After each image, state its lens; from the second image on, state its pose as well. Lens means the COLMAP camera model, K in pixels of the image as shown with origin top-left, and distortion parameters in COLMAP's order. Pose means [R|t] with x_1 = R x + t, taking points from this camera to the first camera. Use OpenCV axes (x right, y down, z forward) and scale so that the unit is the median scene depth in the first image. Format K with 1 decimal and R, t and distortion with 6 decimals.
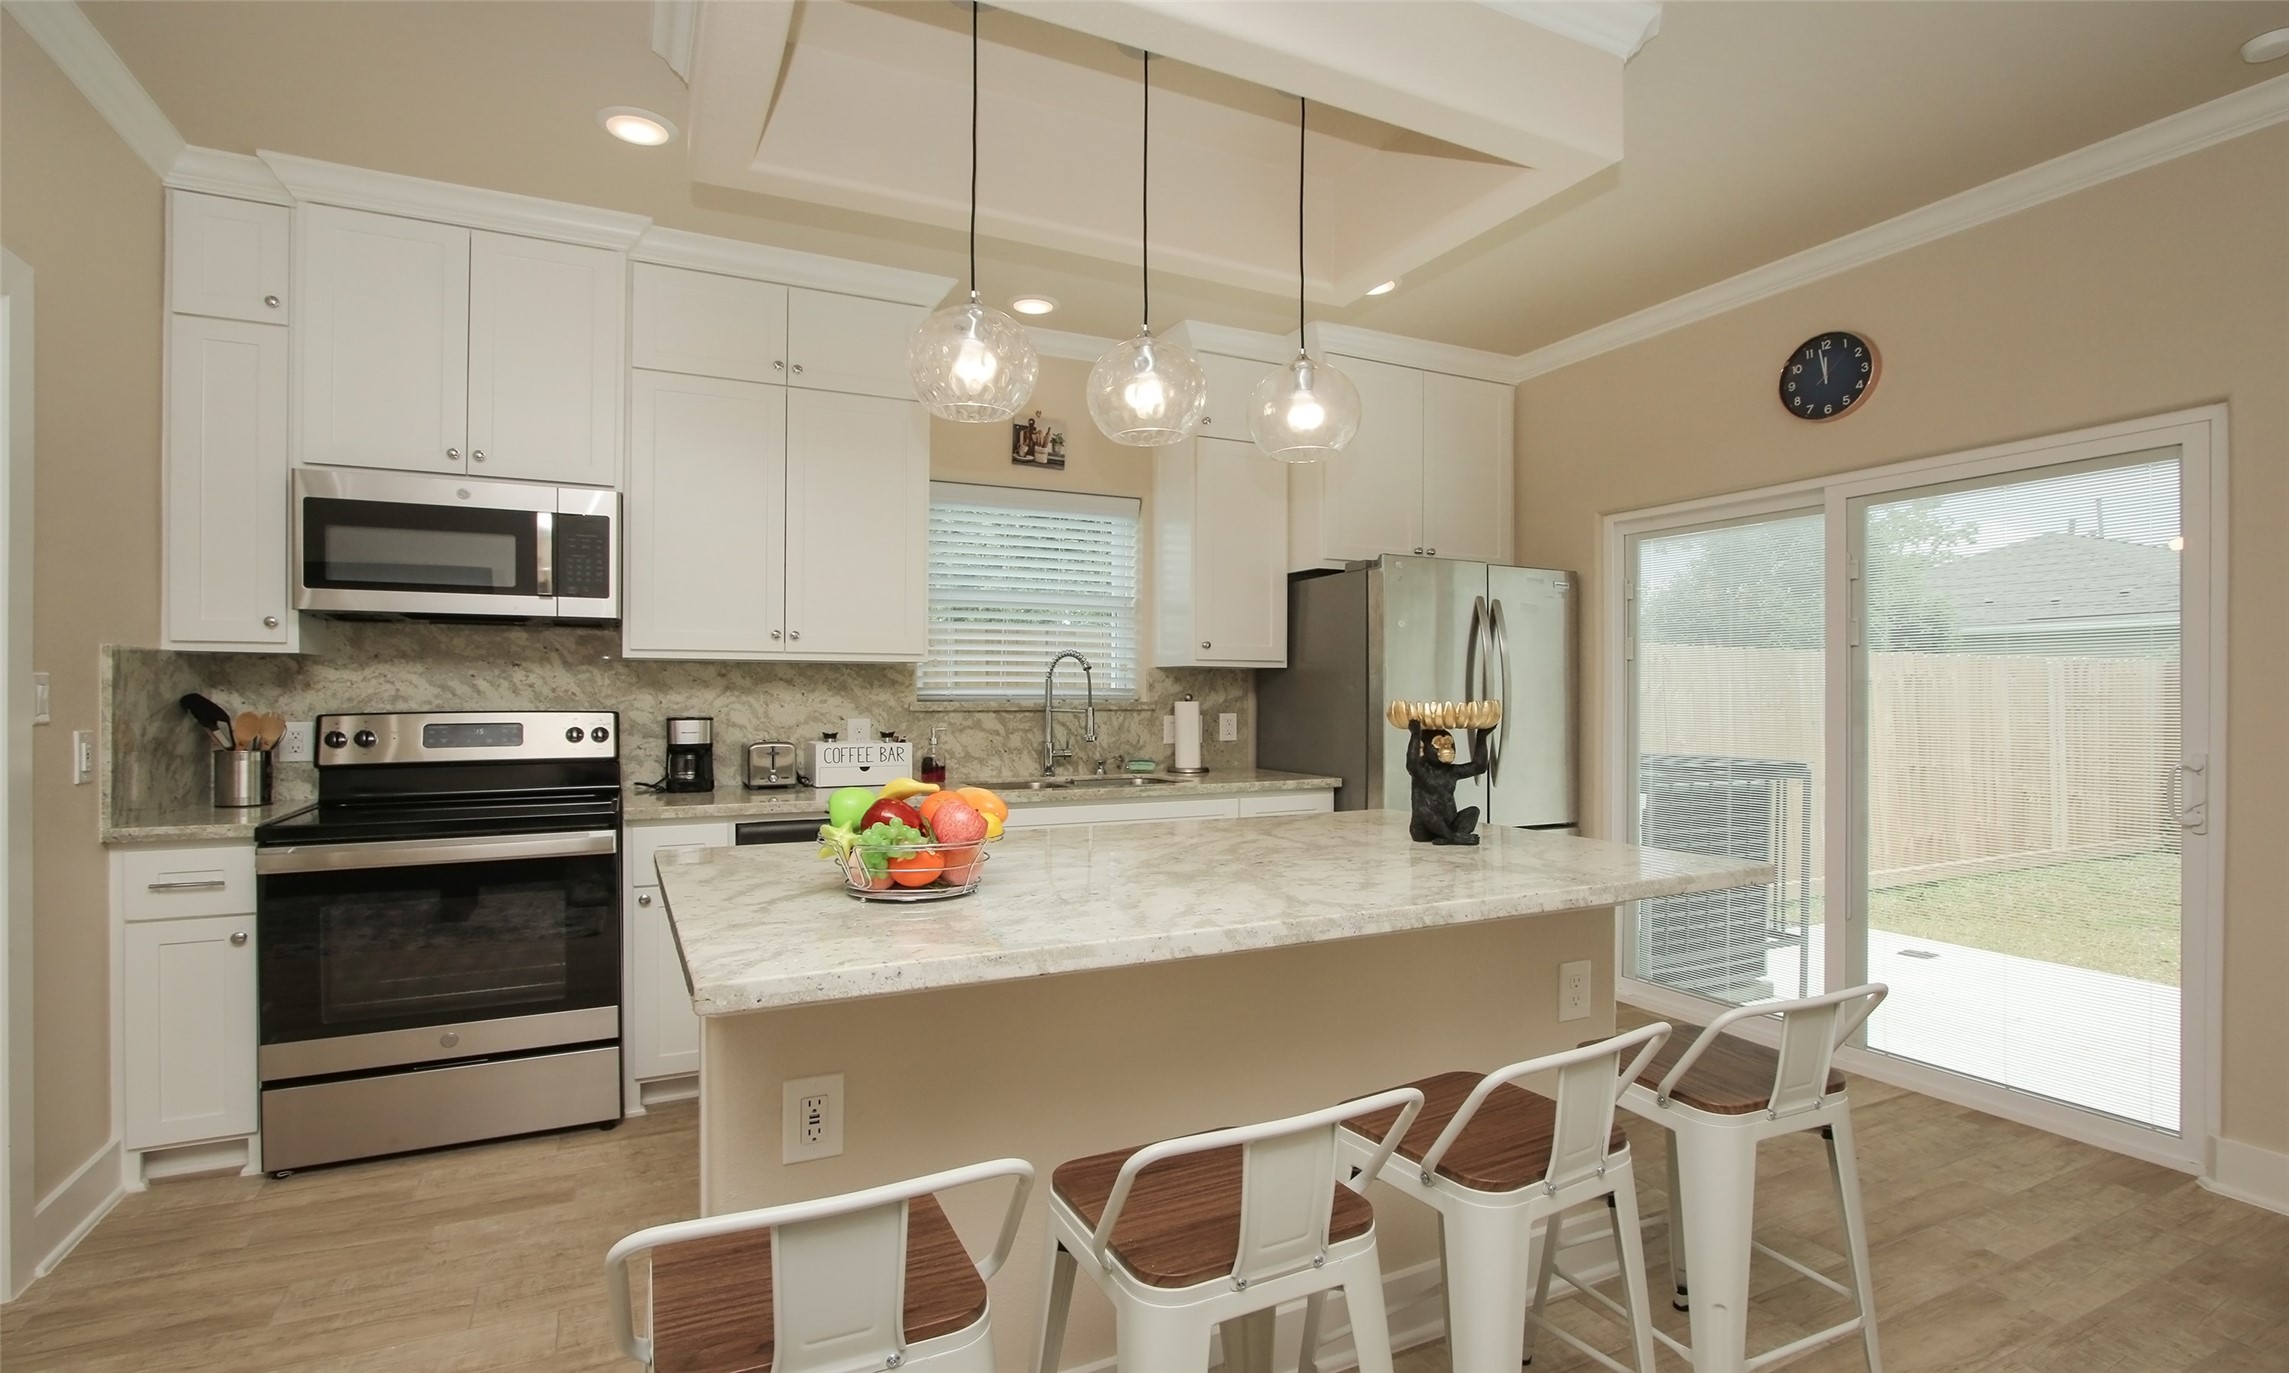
lens RADIAL K [[1078.8, 0, 1135.7], [0, 1078.8, 693.9], [0, 0, 1]] dist [-0.028139, 0.007880]
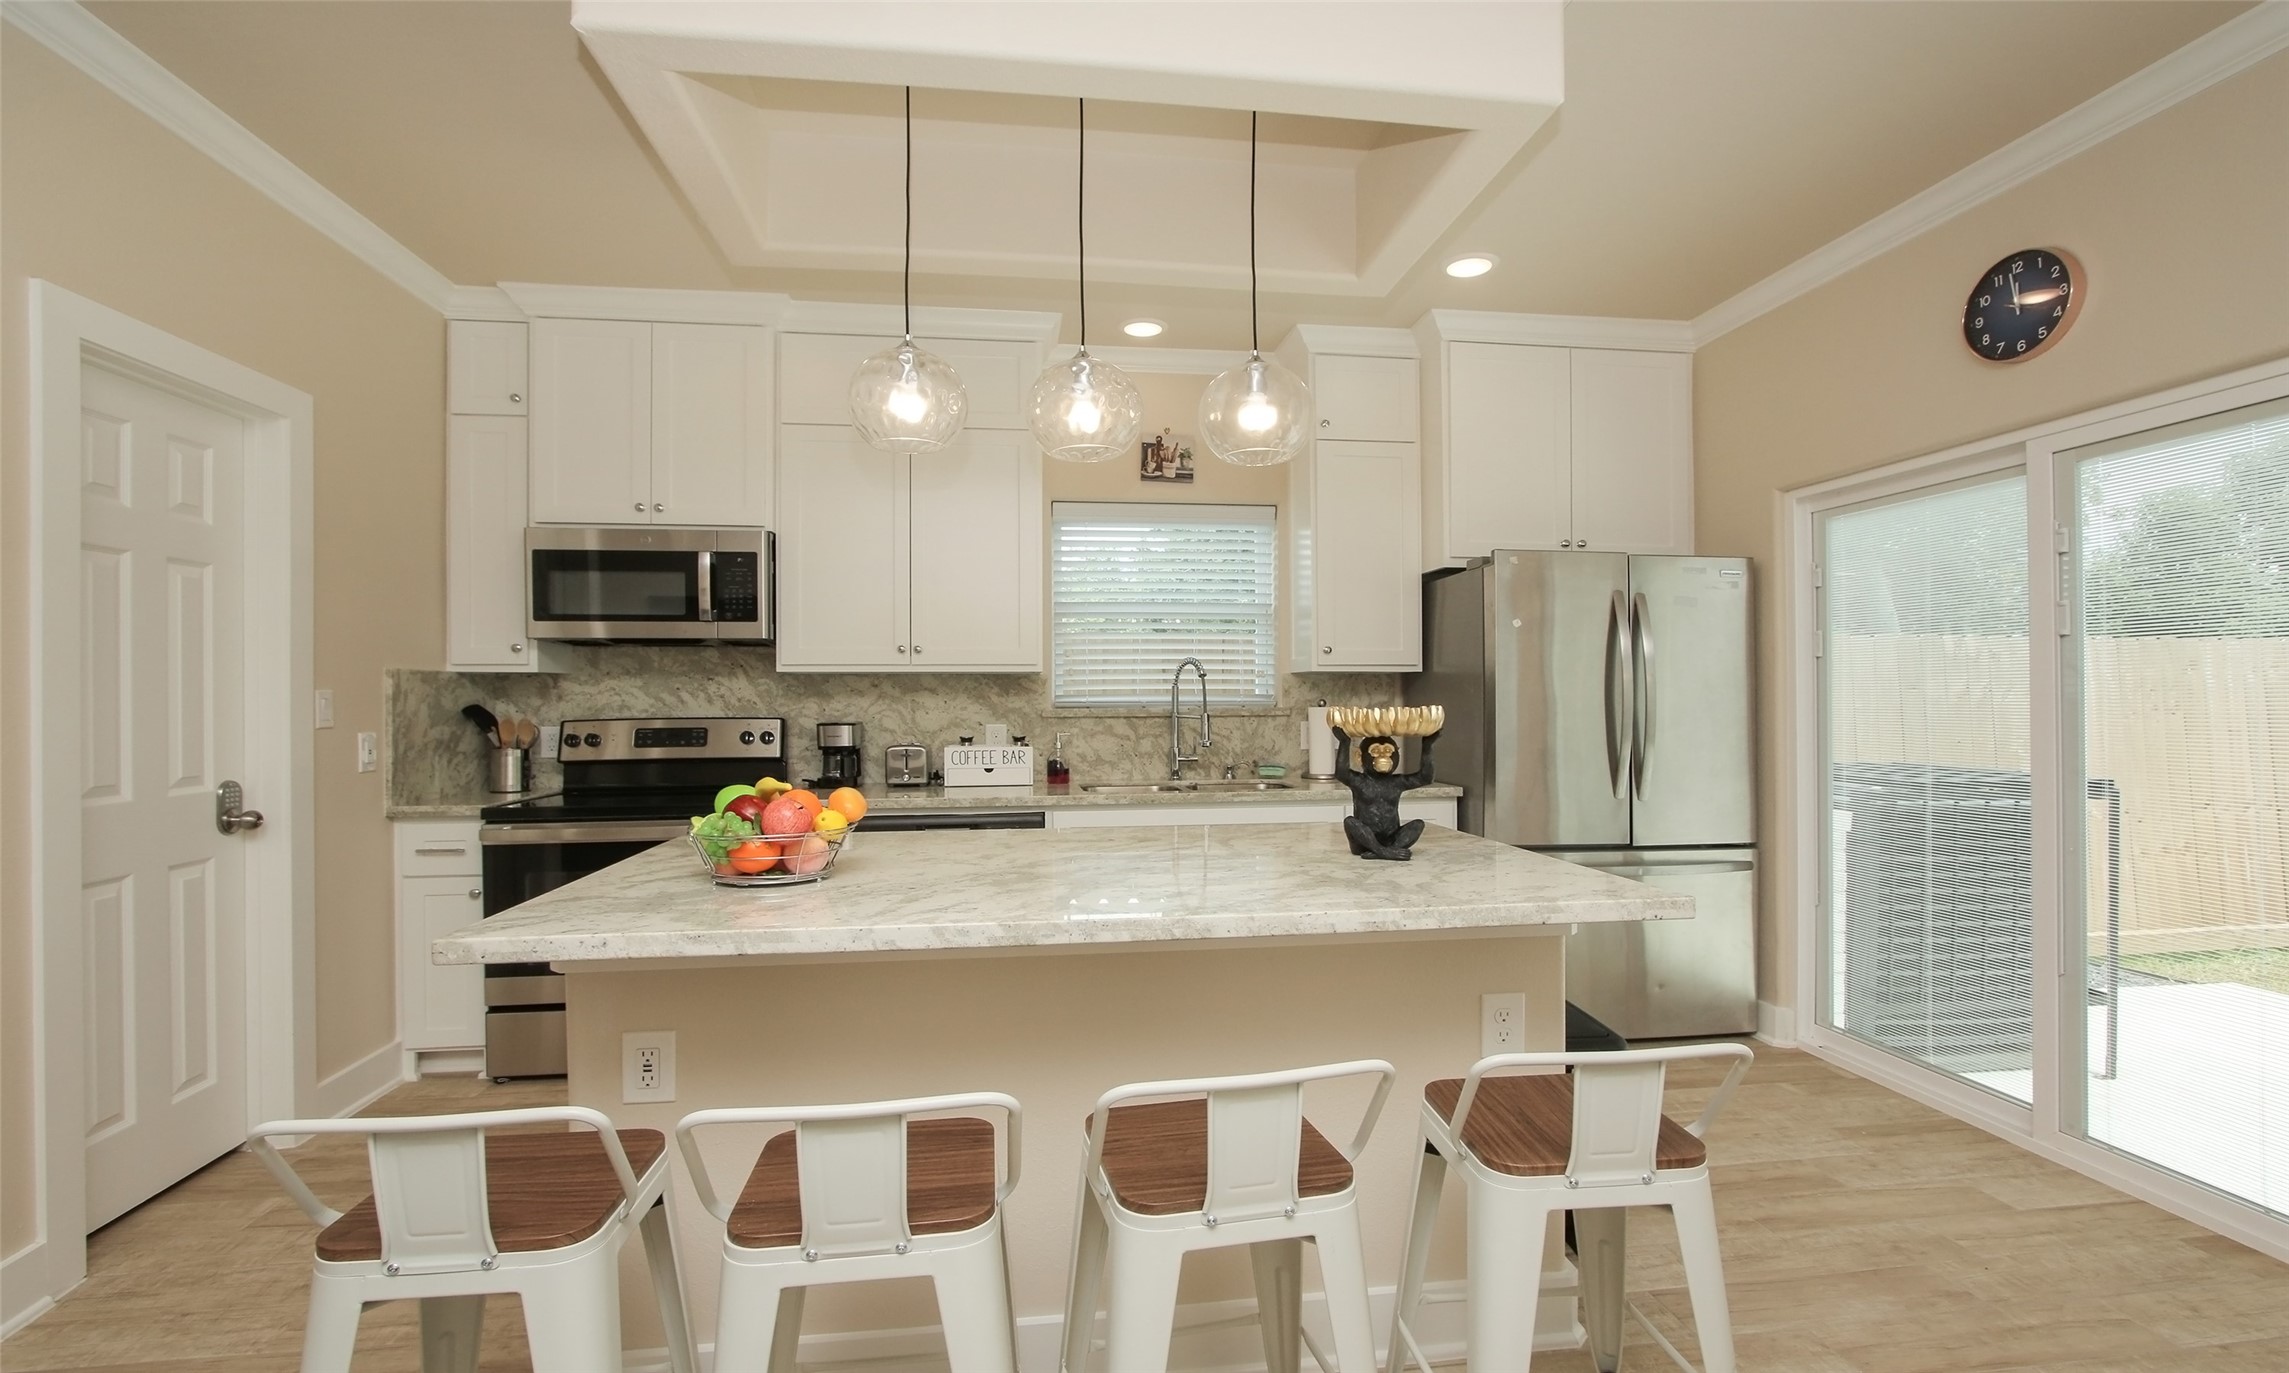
lens RADIAL K [[1057.4, 0, 1162.5], [0, 1057.4, 692.6], [0, 0, 1]] dist [-0.026955, 0.006975]
pose [[0.949243, -0.008113, -0.314439, 0.274038], [0.006267, 0.999957, -0.006882, -0.000652], [0.314481, 0.004563, 0.949253, 0.040601]]
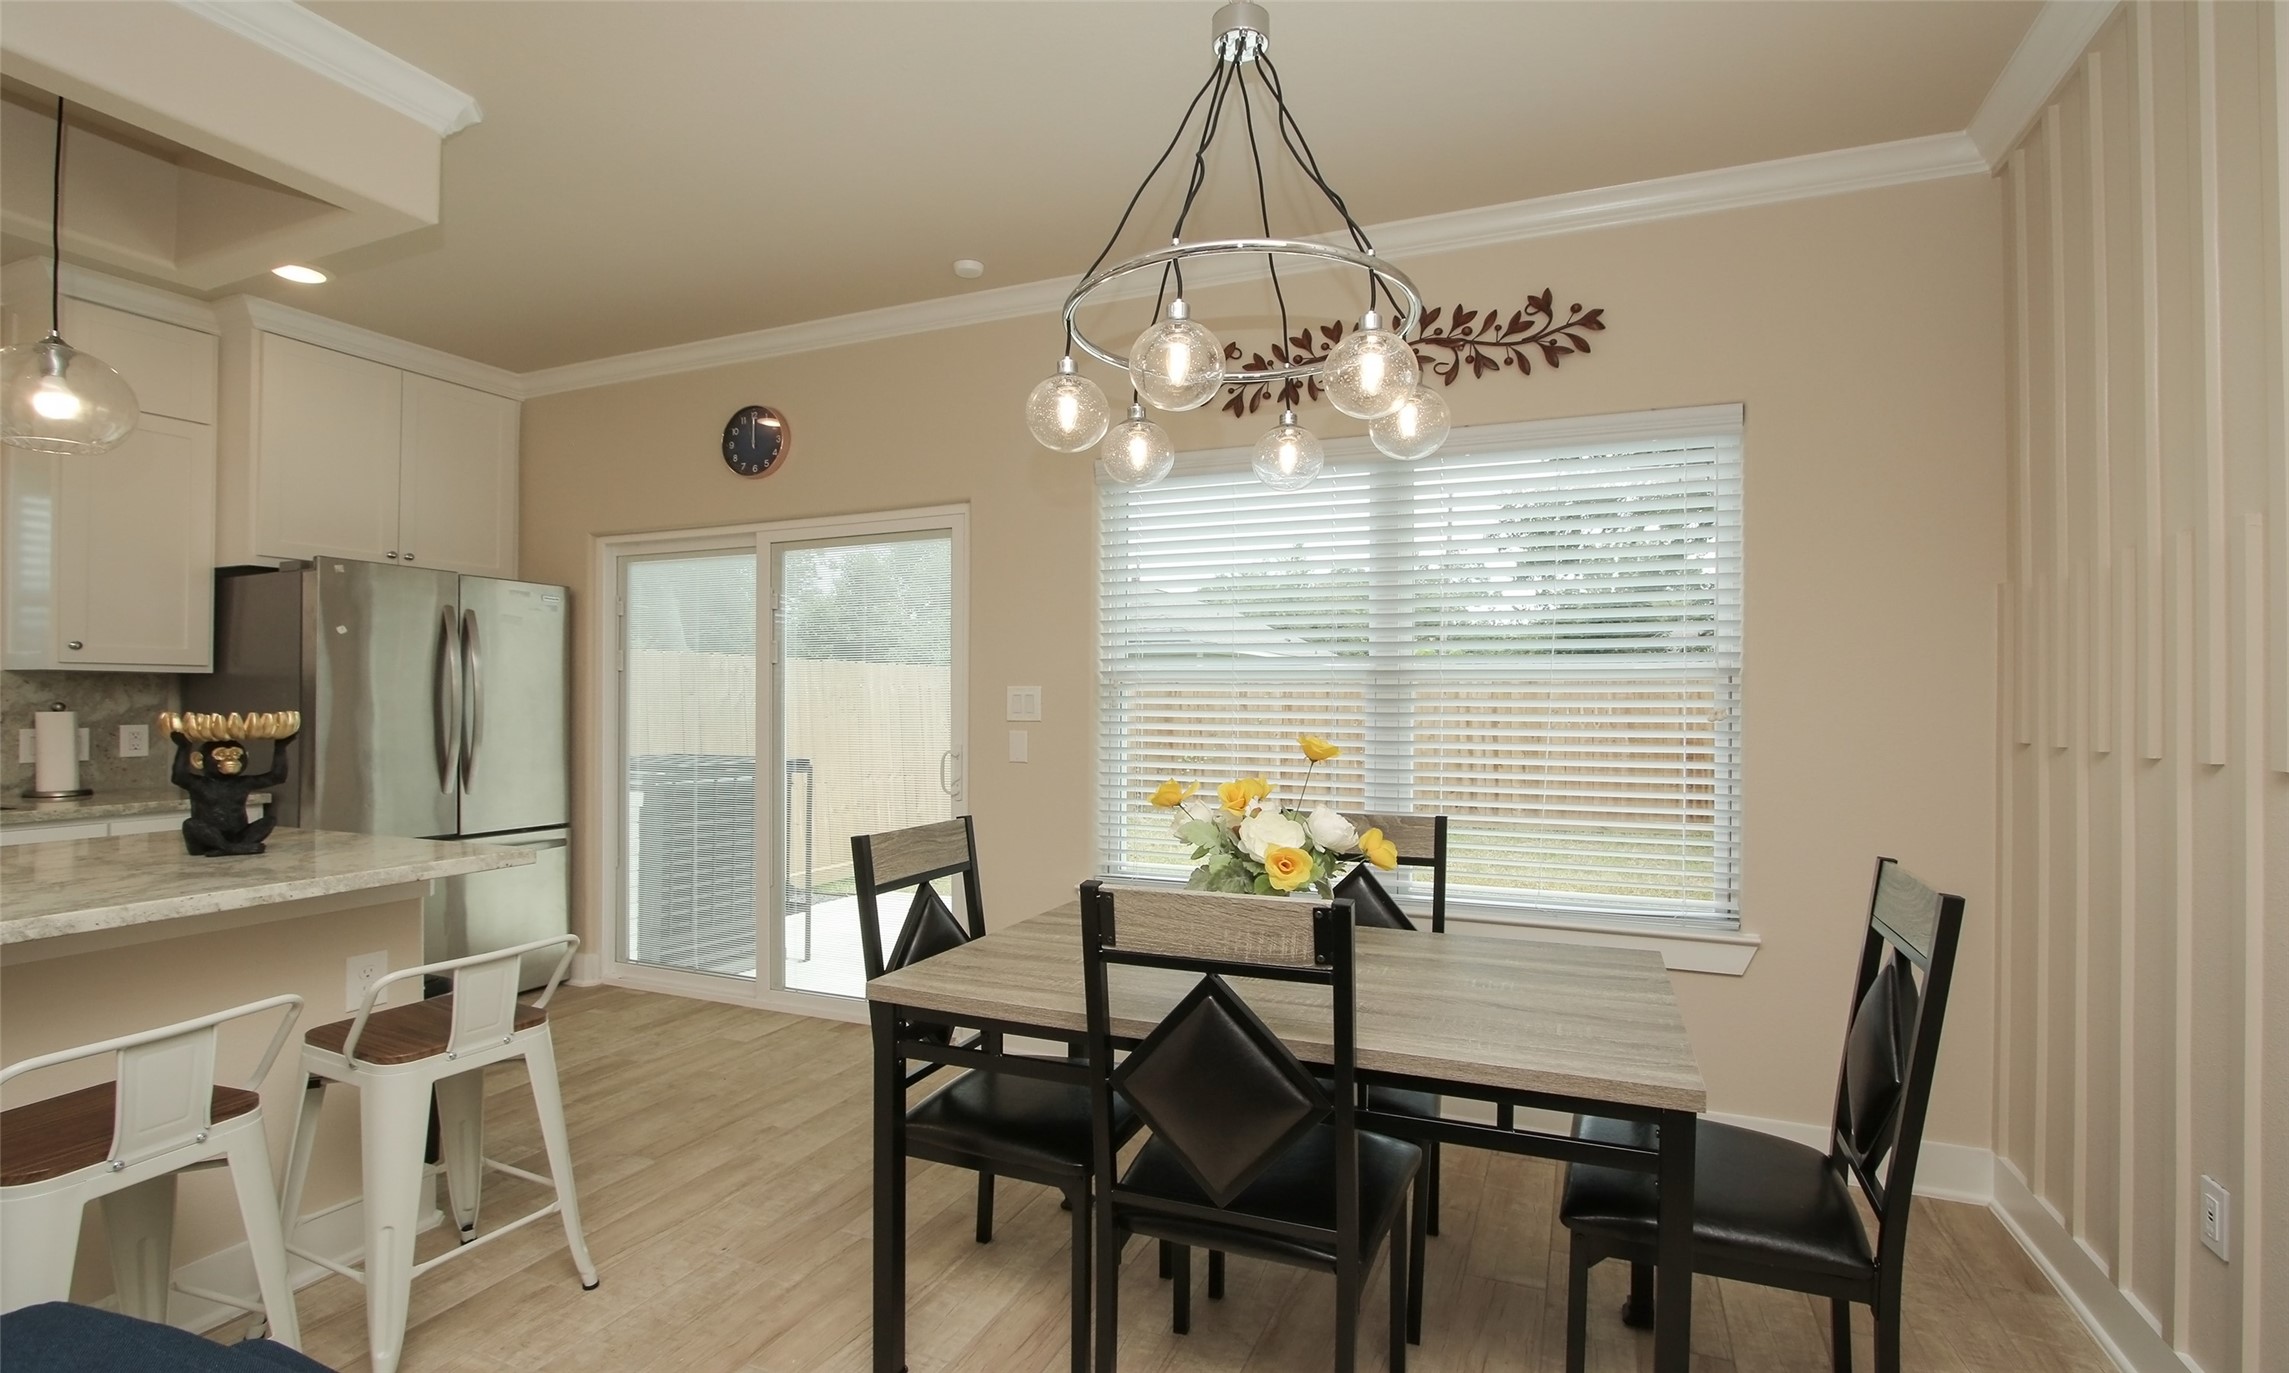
lens RADIAL K [[1057.4, 0, 1162.5], [0, 1057.4, 692.6], [0, 0, 1]] dist [-0.026955, 0.006975]
pose [[0.753012, 0.003997, 0.657994, 0.210459], [-0.001059, 0.999988, -0.004861, -0.005988], [-0.658005, 0.002964, 0.753007, -0.209889]]
